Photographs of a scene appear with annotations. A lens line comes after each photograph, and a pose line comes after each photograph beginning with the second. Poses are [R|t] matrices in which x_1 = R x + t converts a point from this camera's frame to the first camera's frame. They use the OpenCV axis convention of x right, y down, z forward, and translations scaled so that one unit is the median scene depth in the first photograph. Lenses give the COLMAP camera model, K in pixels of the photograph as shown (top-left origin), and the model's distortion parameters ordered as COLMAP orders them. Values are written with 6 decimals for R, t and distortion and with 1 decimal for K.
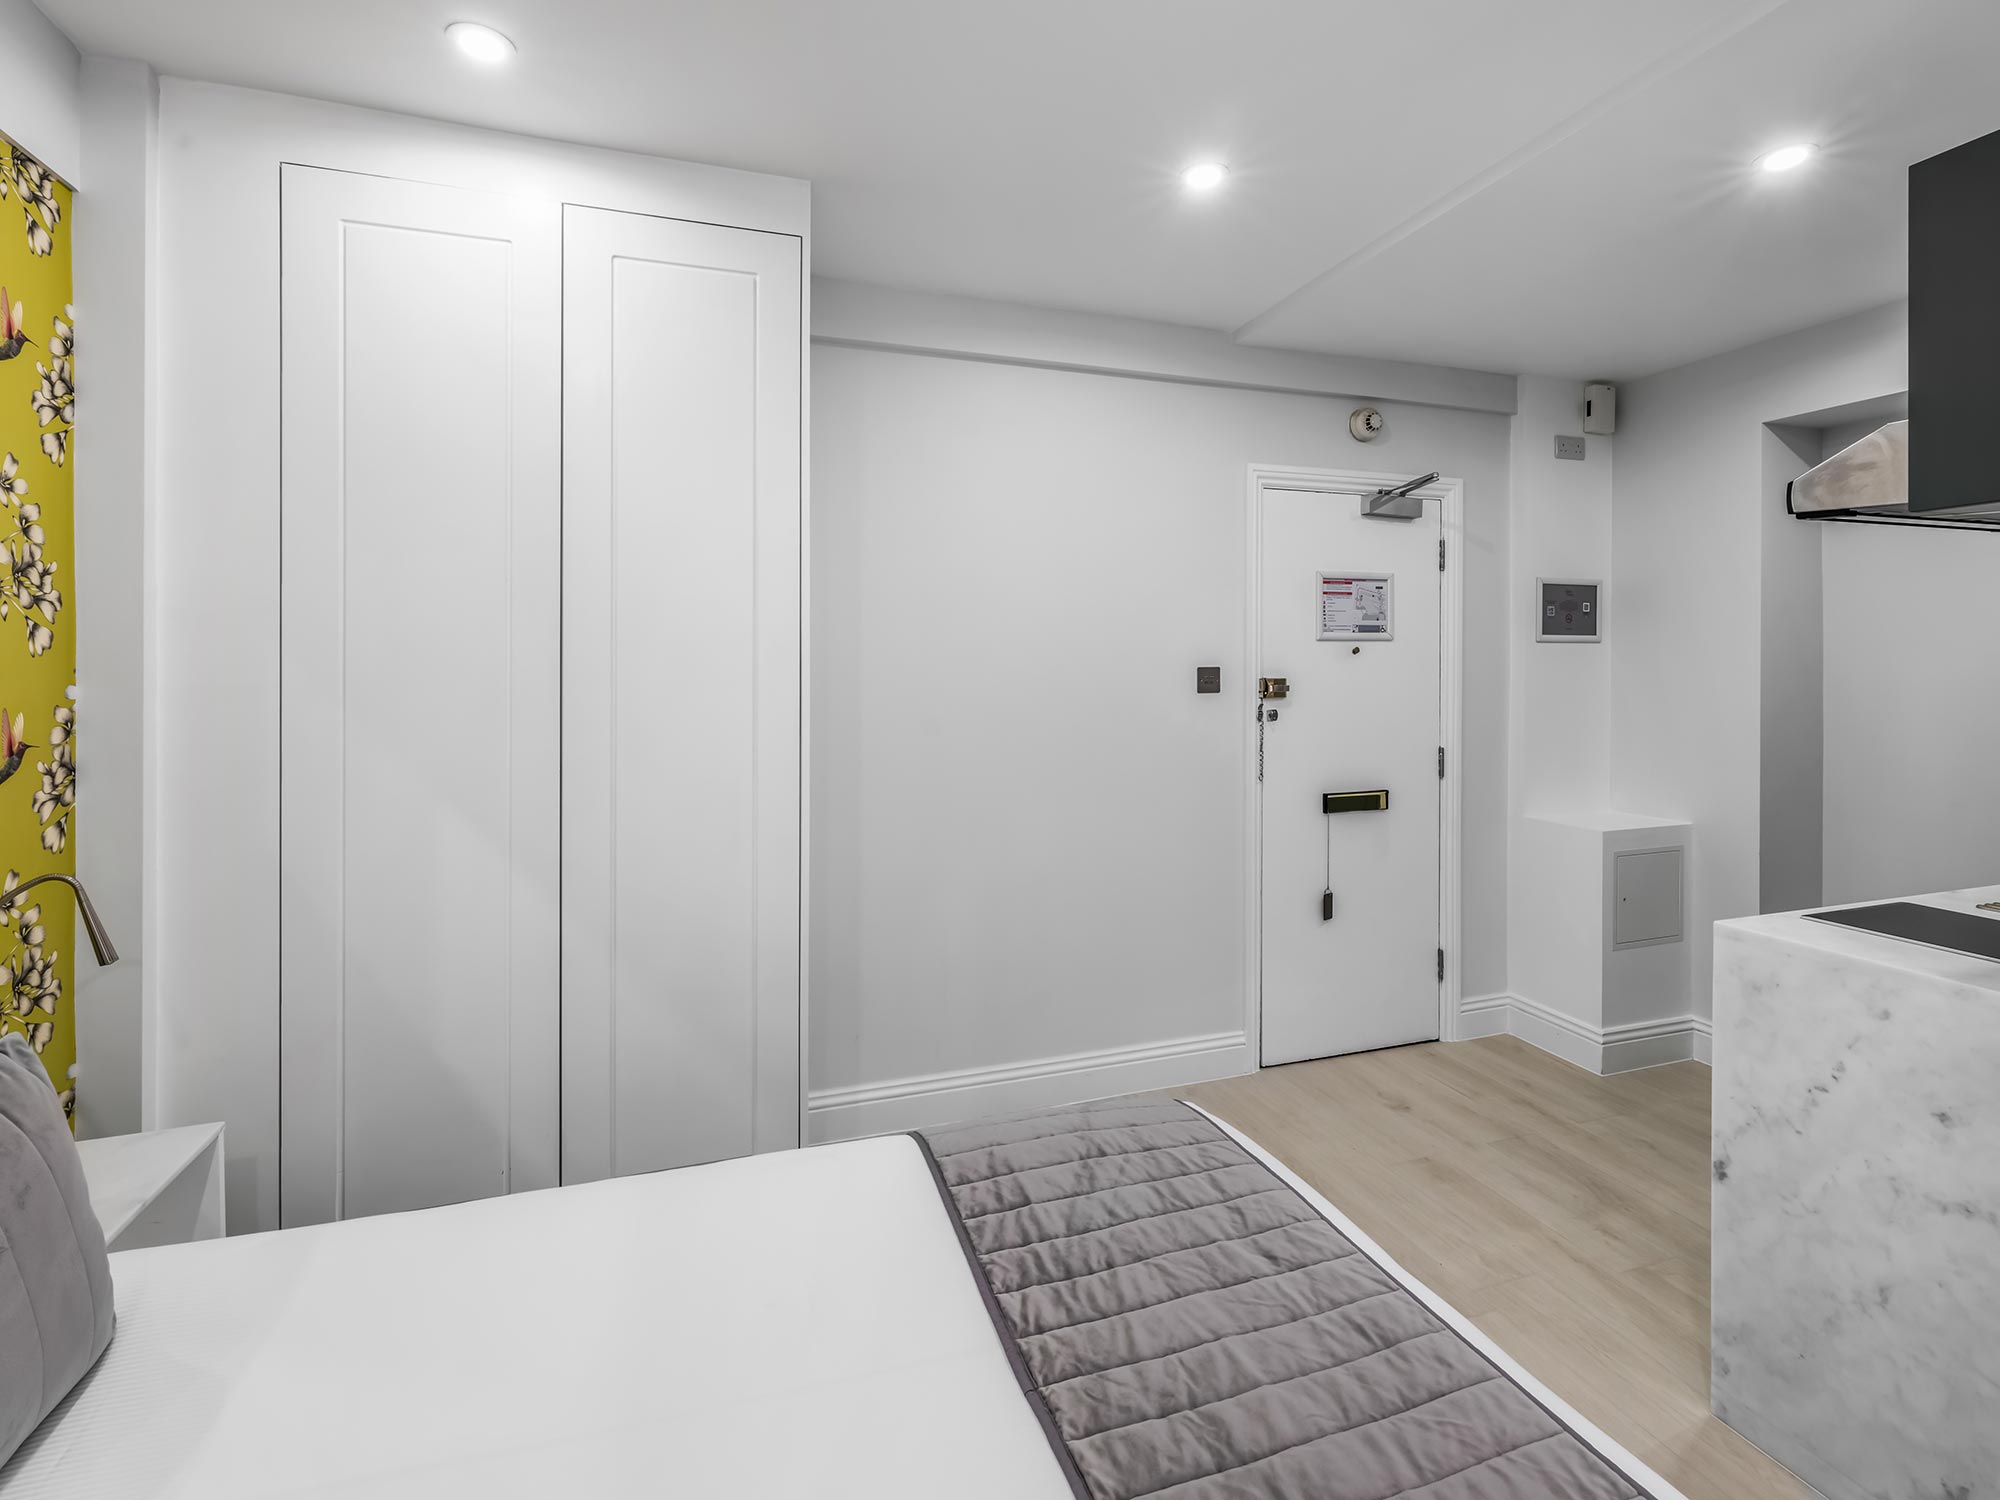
lens RADIAL K [[946.7, 0, 1001.7], [0, 946.7, 703.4], [0, 0, 1]] dist [-0.004513, -0.000293]
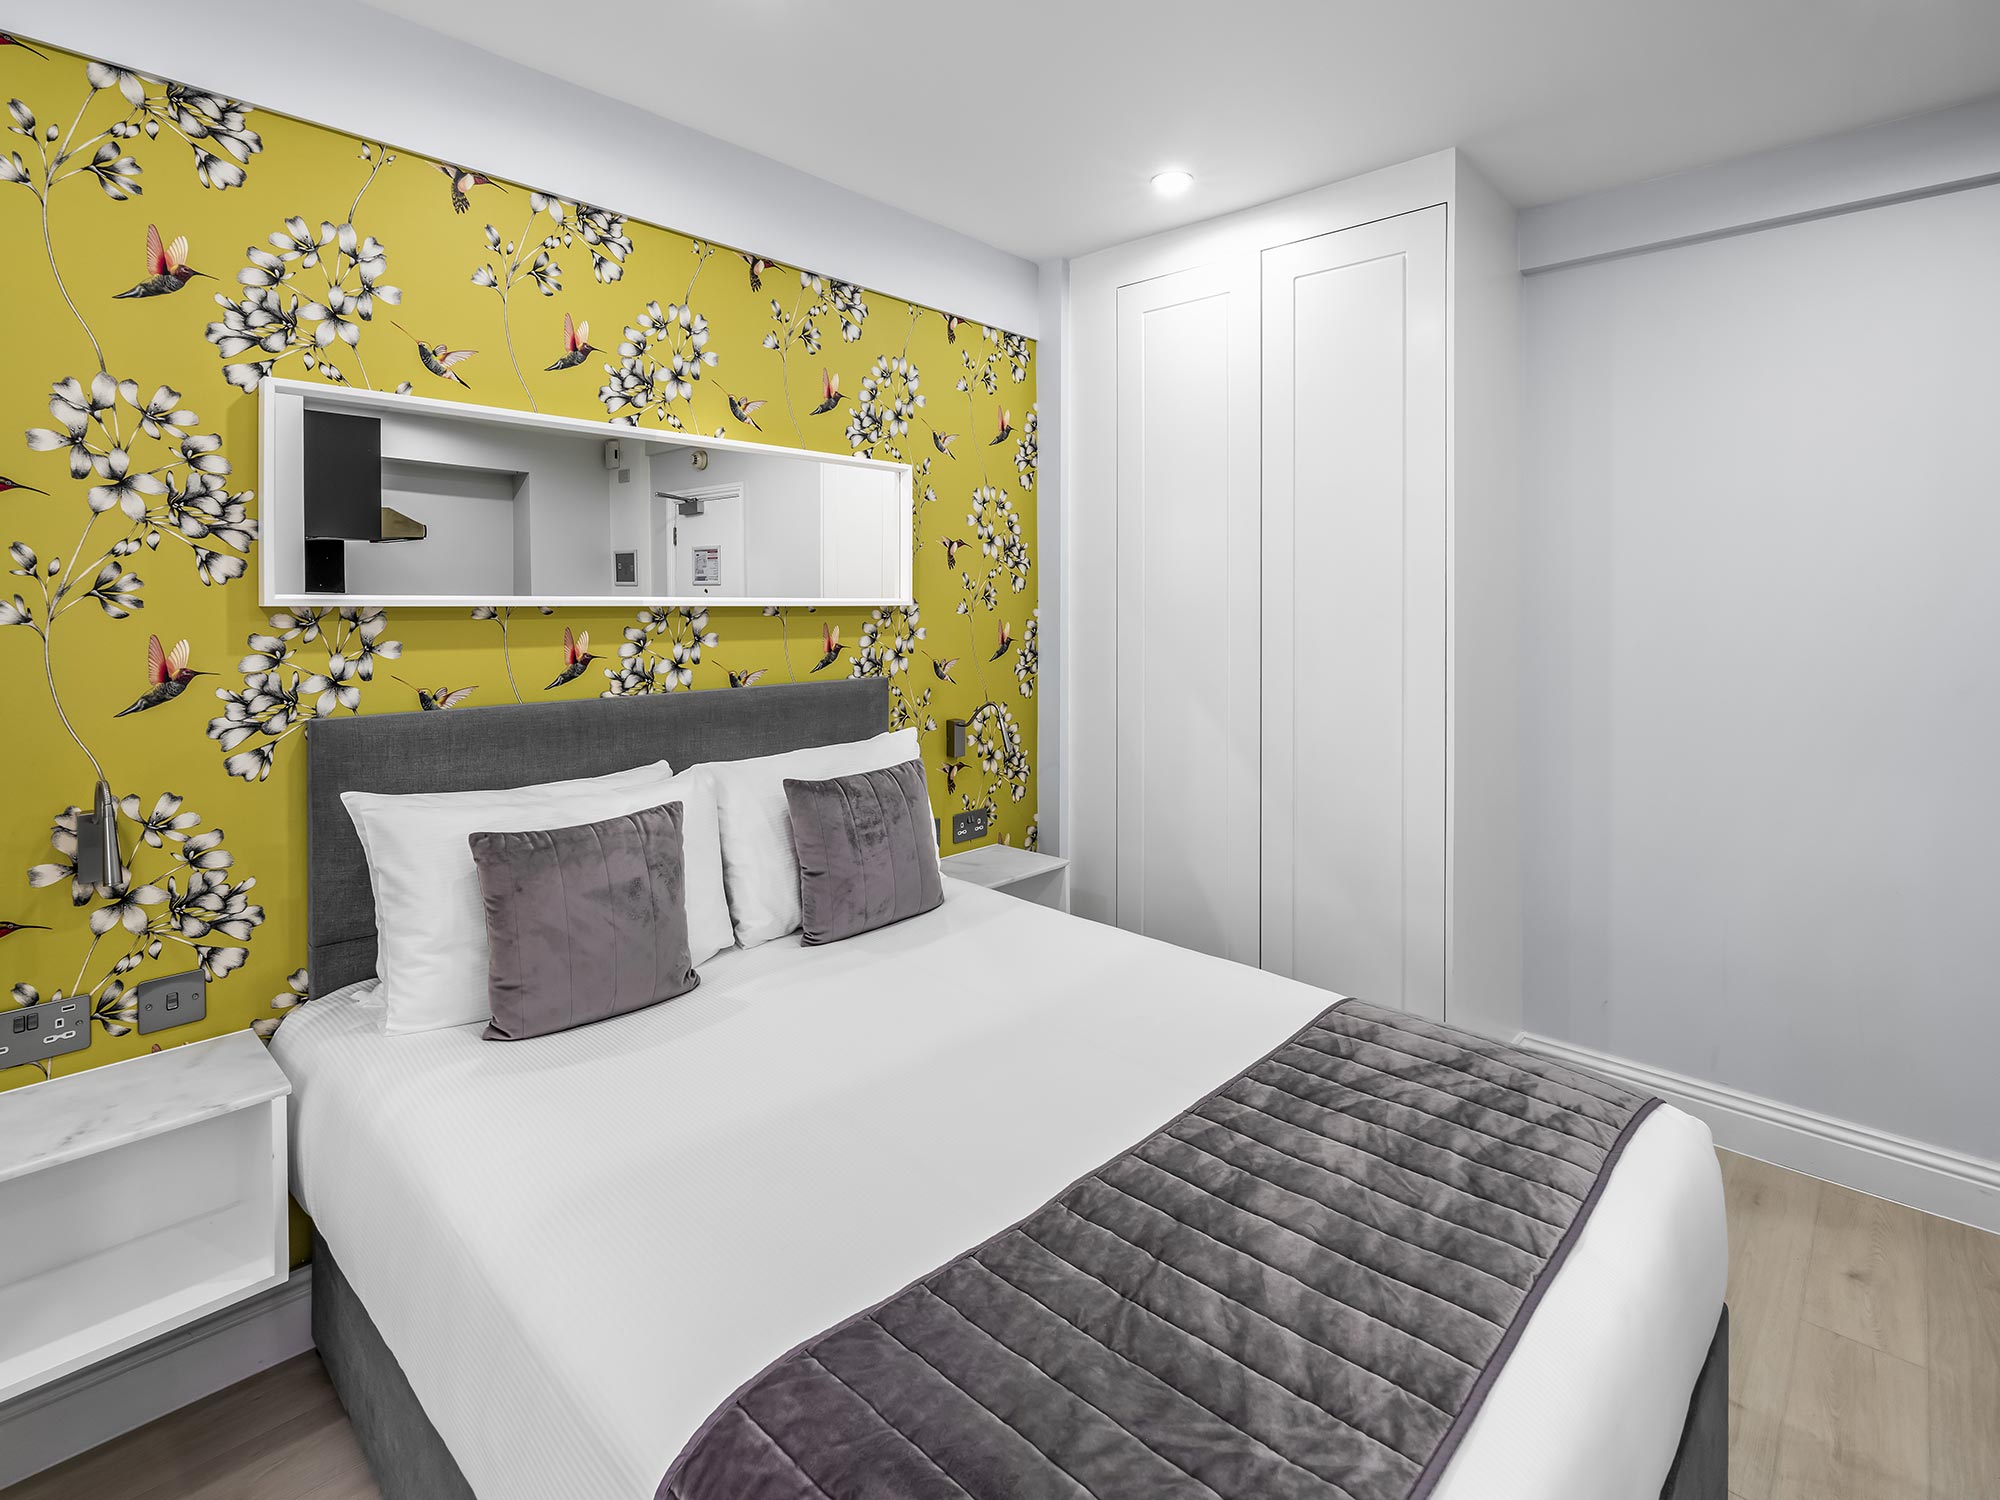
lens RADIAL K [[975.7, 0, 999.5], [0, 975.7, 669.7], [0, 0, 1]] dist [0.017060, -0.024653]
pose [[0.470144, 0.066697, -0.880066, 0.710447], [-0.041055, 0.997714, 0.053681, 0.000487], [0.881634, 0.010893, 0.471808, 0.033877]]
